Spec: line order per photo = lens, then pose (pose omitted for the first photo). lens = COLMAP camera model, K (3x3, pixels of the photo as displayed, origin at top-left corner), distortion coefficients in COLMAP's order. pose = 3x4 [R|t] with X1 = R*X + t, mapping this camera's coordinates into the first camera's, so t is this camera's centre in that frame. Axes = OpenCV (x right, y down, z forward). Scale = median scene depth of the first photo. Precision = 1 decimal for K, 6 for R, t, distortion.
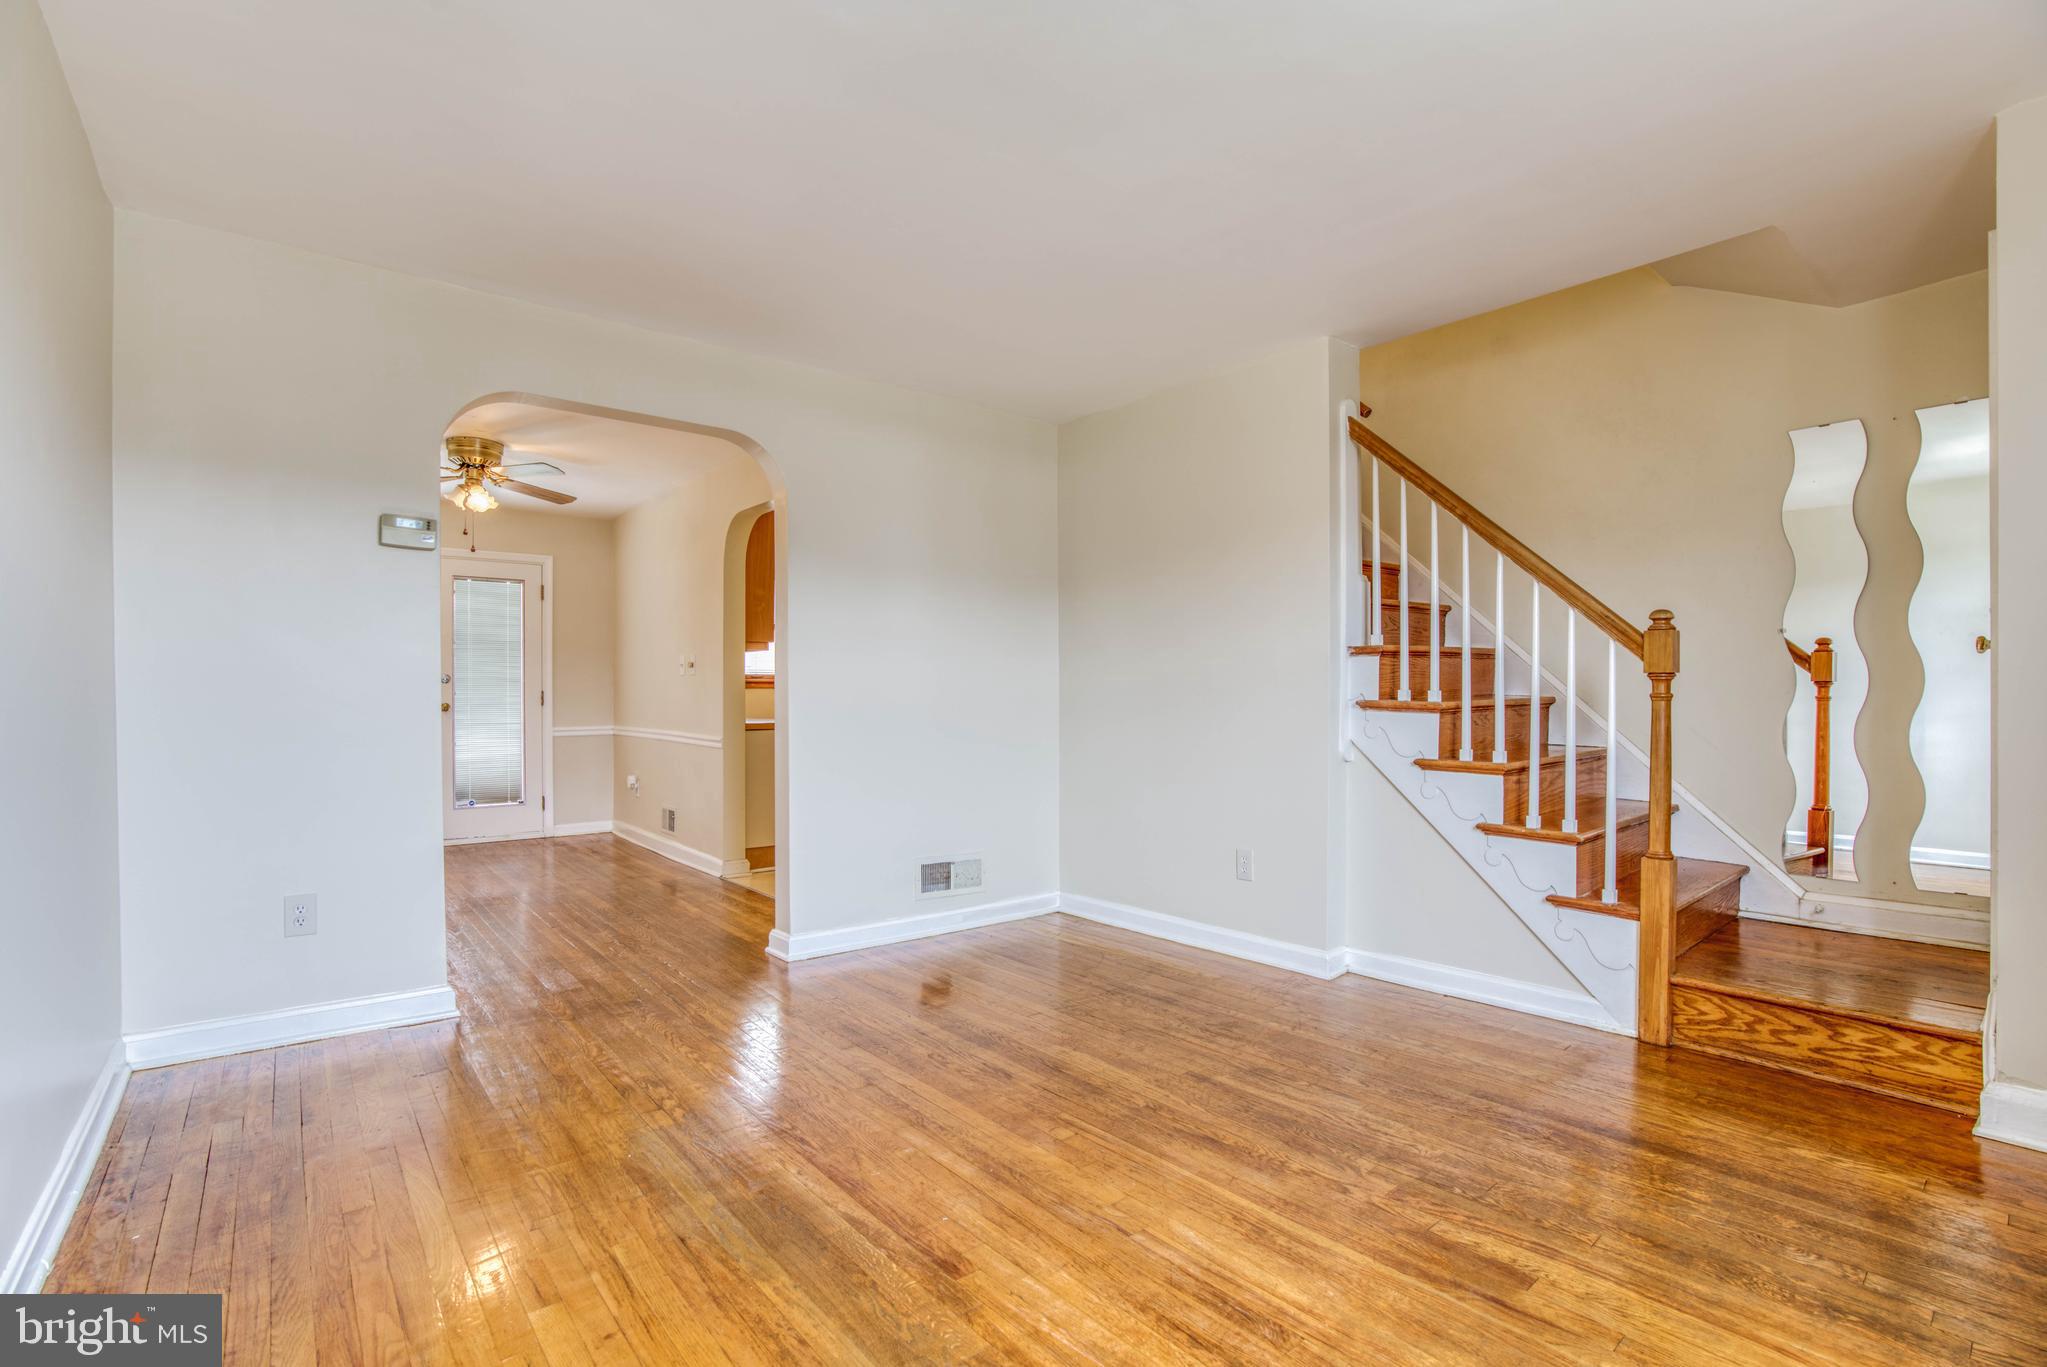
lens RADIAL K [[935.3, 0, 1011.9], [0, 935.3, 690.0], [0, 0, 1]] dist [-0.071987, 0.027215]
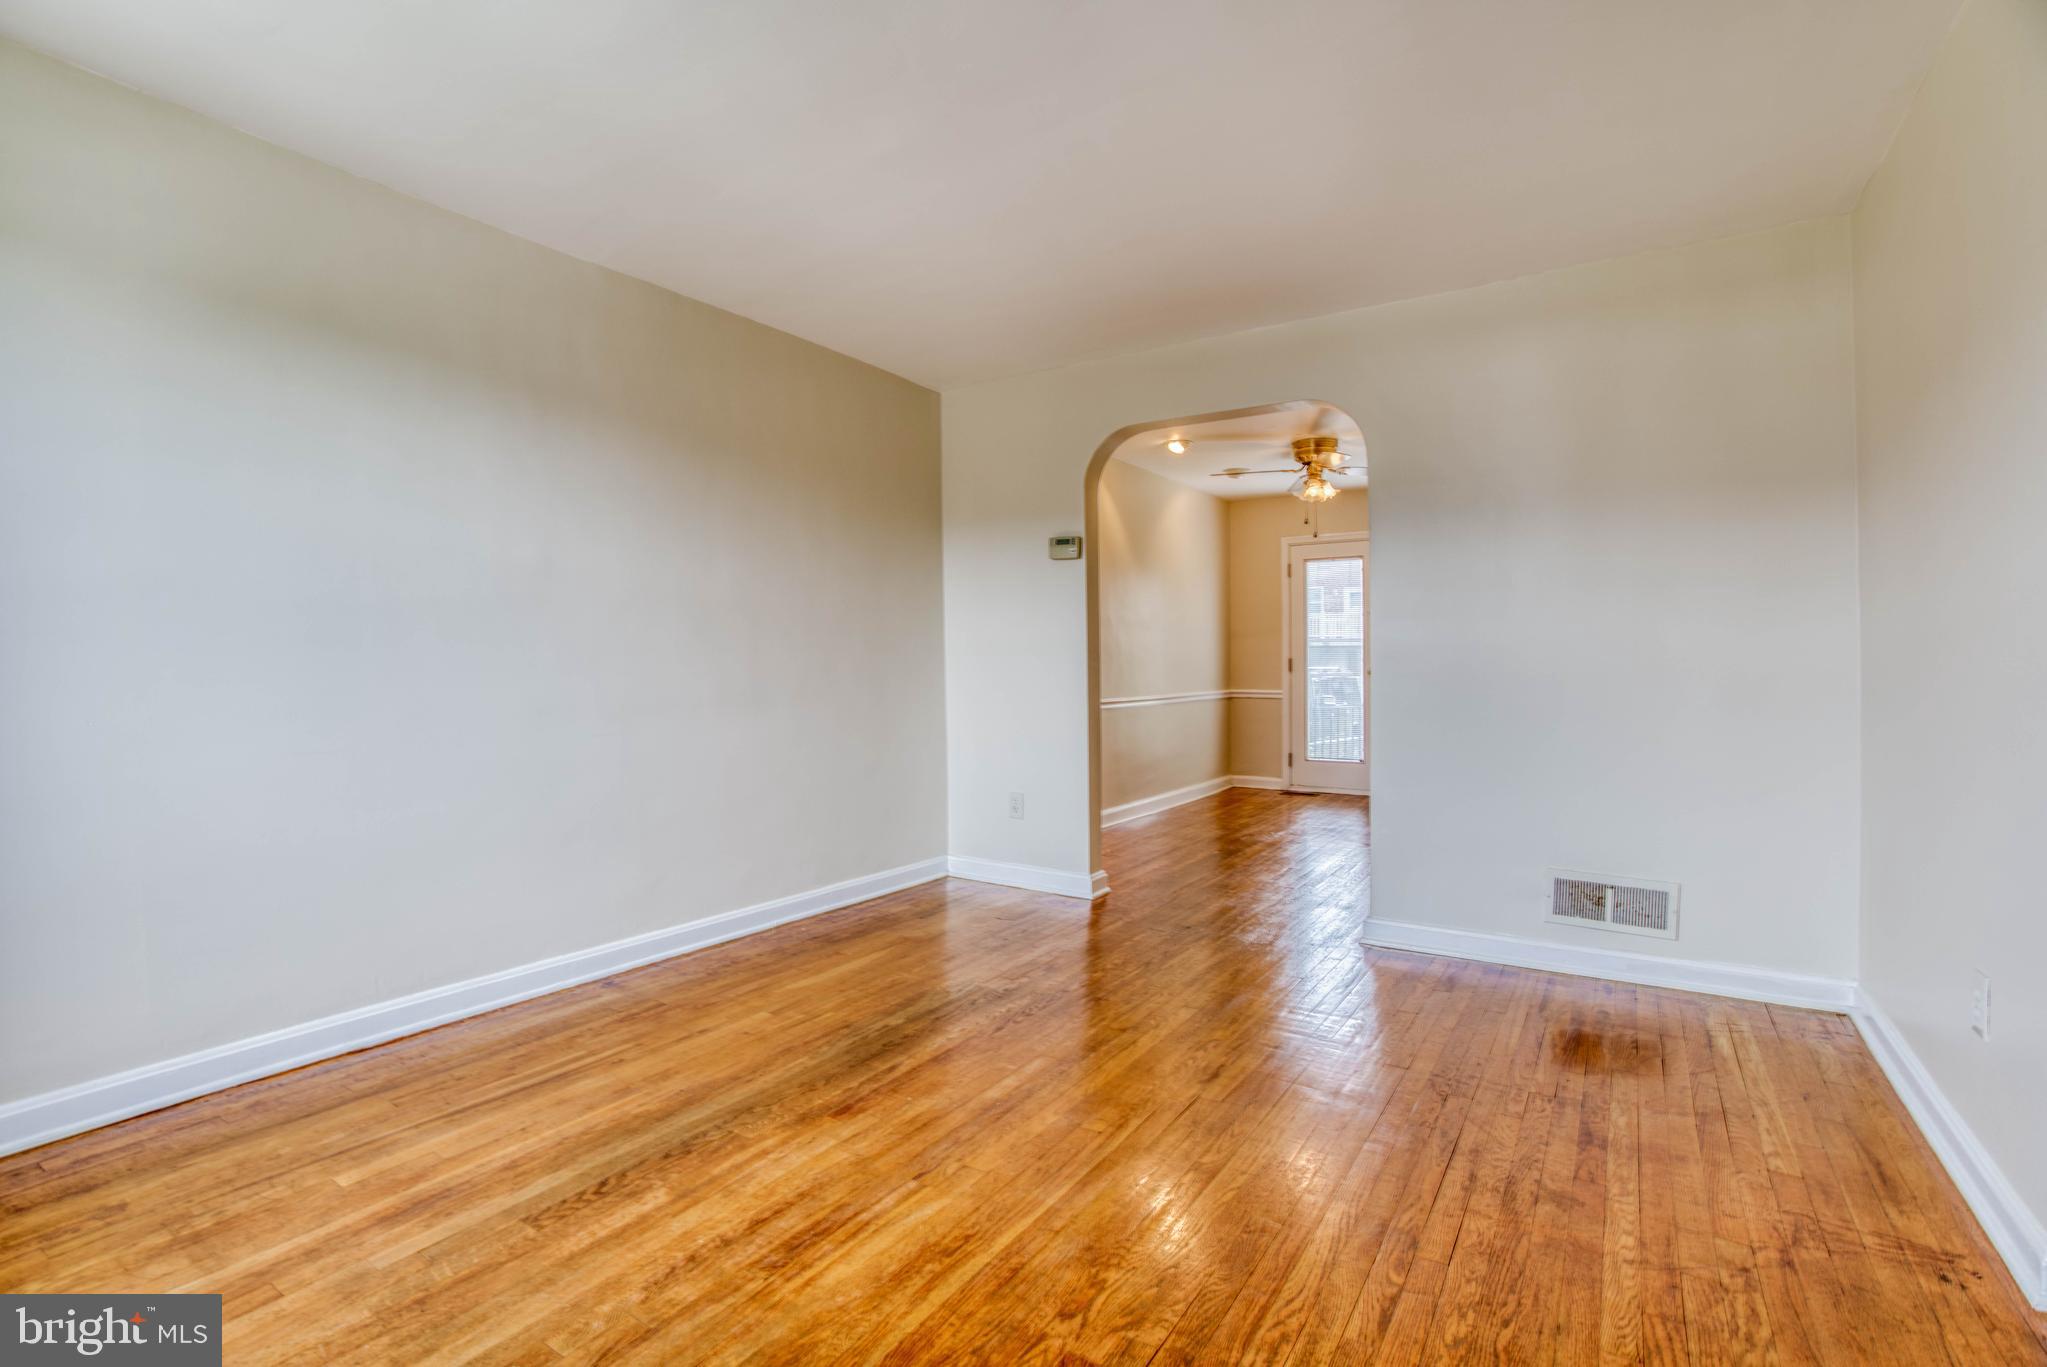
lens RADIAL K [[947.7, 0, 1019.6], [0, 947.7, 664.2], [0, 0, 1]] dist [-0.067221, 0.025549]
pose [[0.296882, -0.001254, -0.954913, 0.707534], [0.011081, 0.999936, 0.002132, 0.003109], [0.954850, -0.011214, 0.296877, 0.481530]]
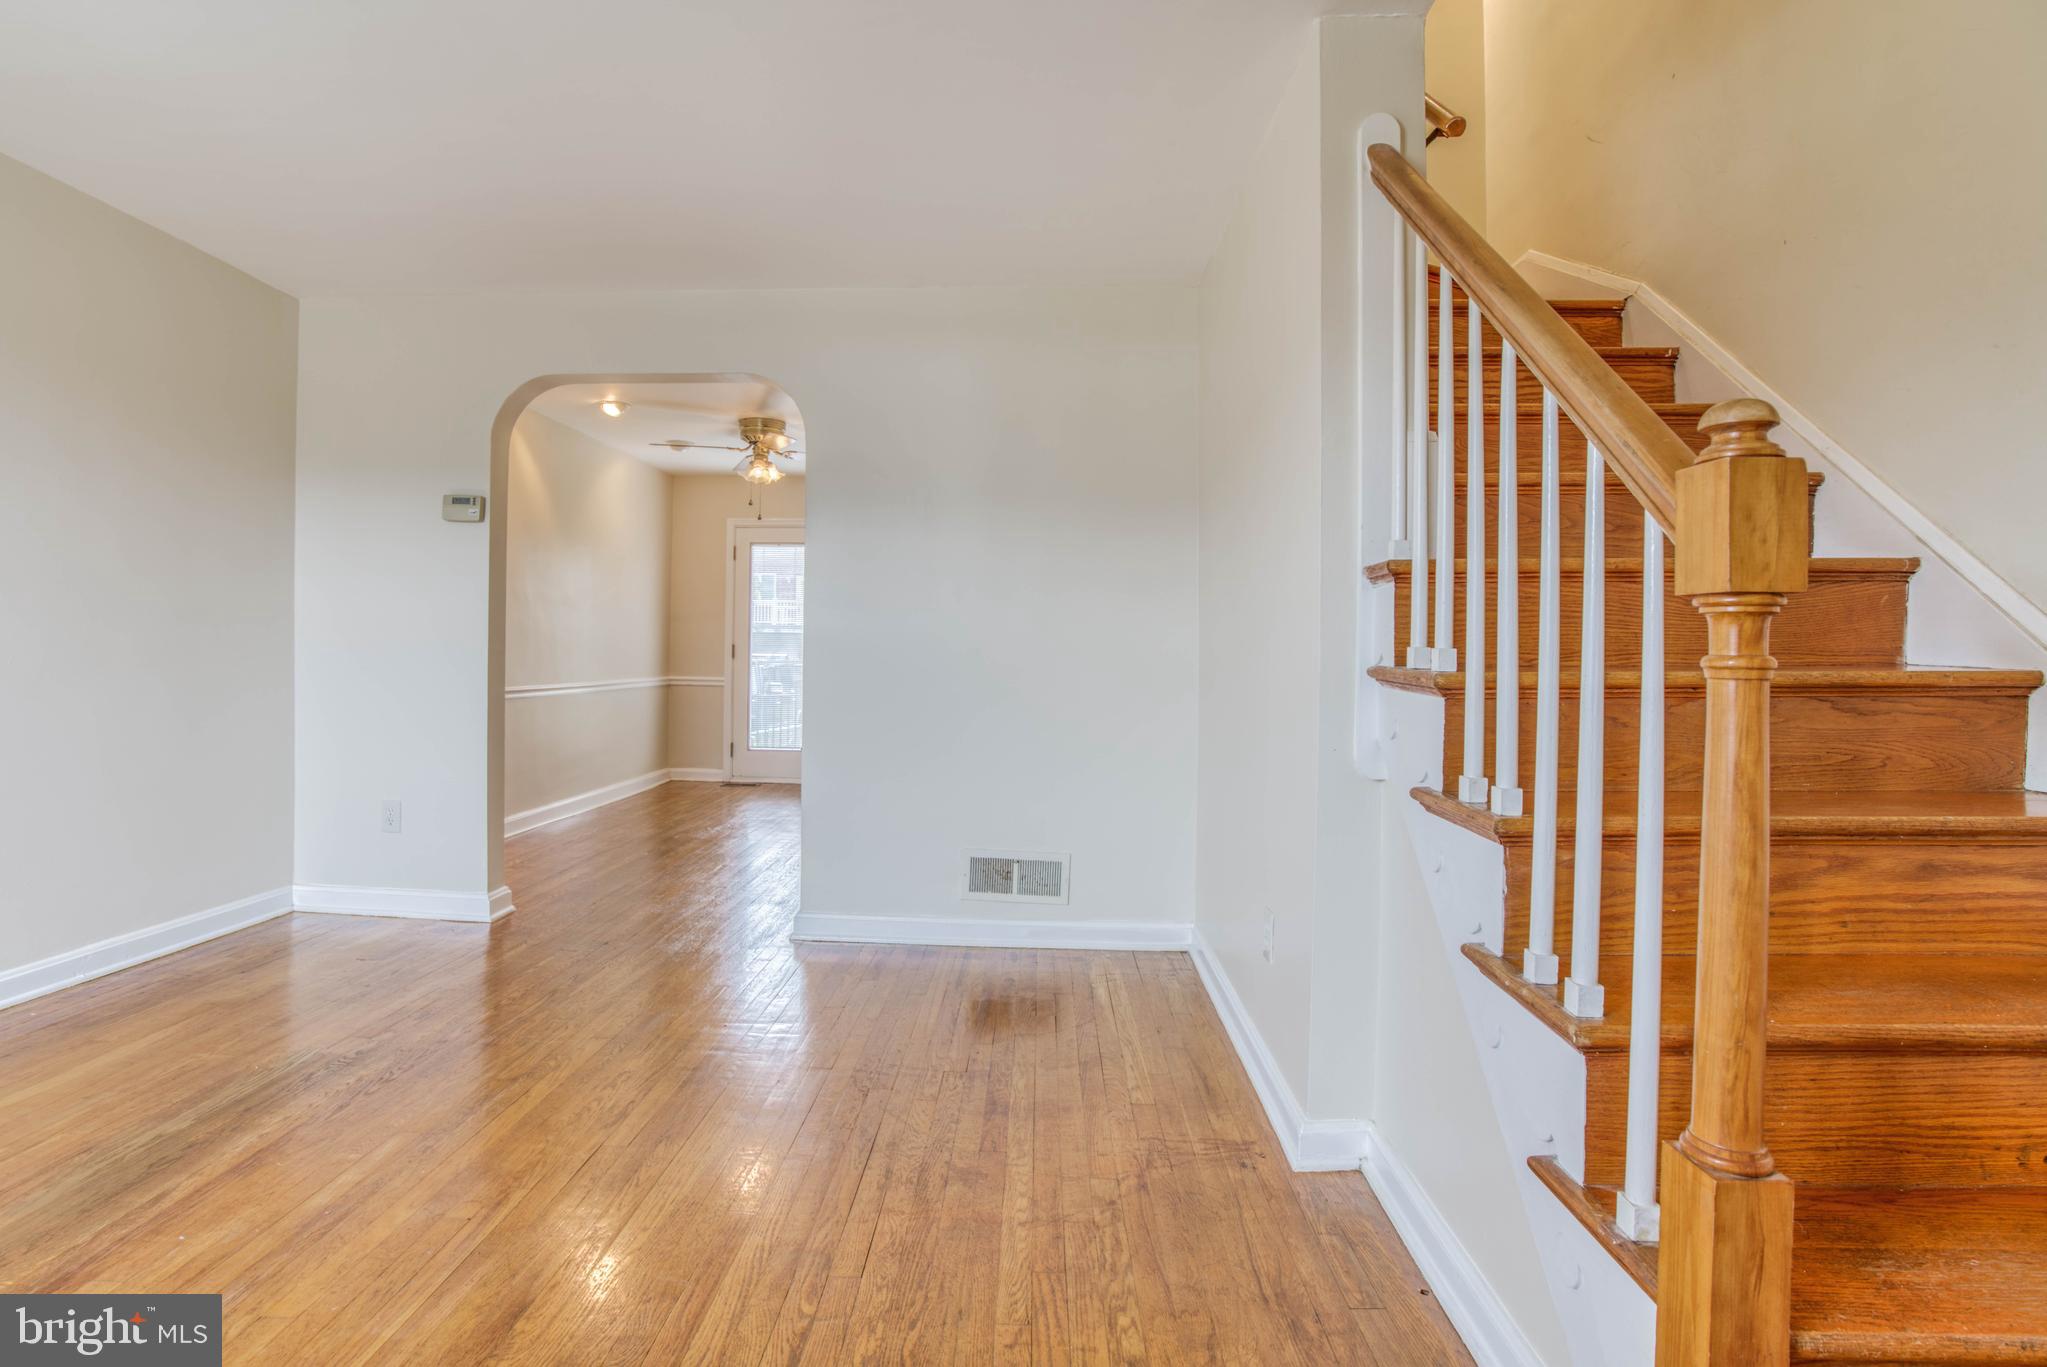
lens RADIAL K [[965.6, 0, 1011.4], [0, 965.6, 642.8], [0, 0, 1]] dist [-0.079447, 0.026463]
pose [[0.753058, 0.003759, -0.657944, 0.678966], [-0.009264, 0.999945, -0.004890, 0.002363], [0.657889, 0.009778, 0.753051, 0.531864]]
